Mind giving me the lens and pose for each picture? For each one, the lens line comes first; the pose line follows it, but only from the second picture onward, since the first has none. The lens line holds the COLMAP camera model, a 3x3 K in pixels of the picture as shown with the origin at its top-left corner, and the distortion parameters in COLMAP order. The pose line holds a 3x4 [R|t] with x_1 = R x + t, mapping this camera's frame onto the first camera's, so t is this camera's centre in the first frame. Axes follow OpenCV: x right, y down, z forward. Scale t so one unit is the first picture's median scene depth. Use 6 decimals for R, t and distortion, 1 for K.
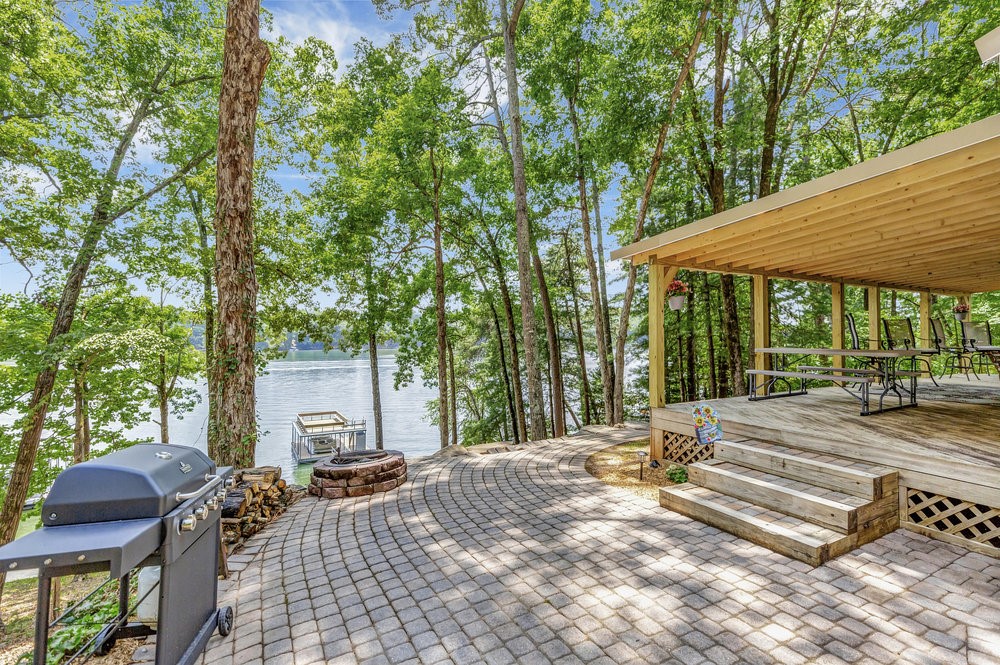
lens RADIAL K [[459.5, 0, 500.0], [0, 459.5, 332.5], [0, 0, 1]] dist [0.033881, -0.000014]
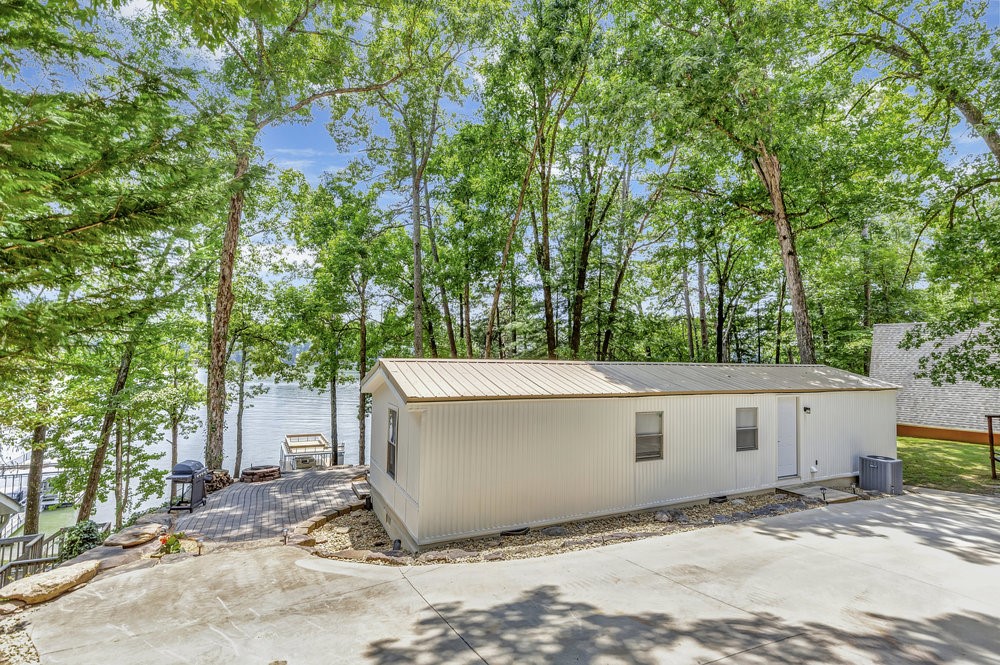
lens RADIAL K [[491.9, 0, 500.0], [0, 491.9, 332.5], [0, 0, 1]] dist [-0.001671, -0.000522]
pose [[0.999337, 0.018875, -0.031148, 0.240418], [-0.019912, 0.999247, -0.033307, -0.090672], [0.030496, 0.033906, 0.998960, -0.374528]]
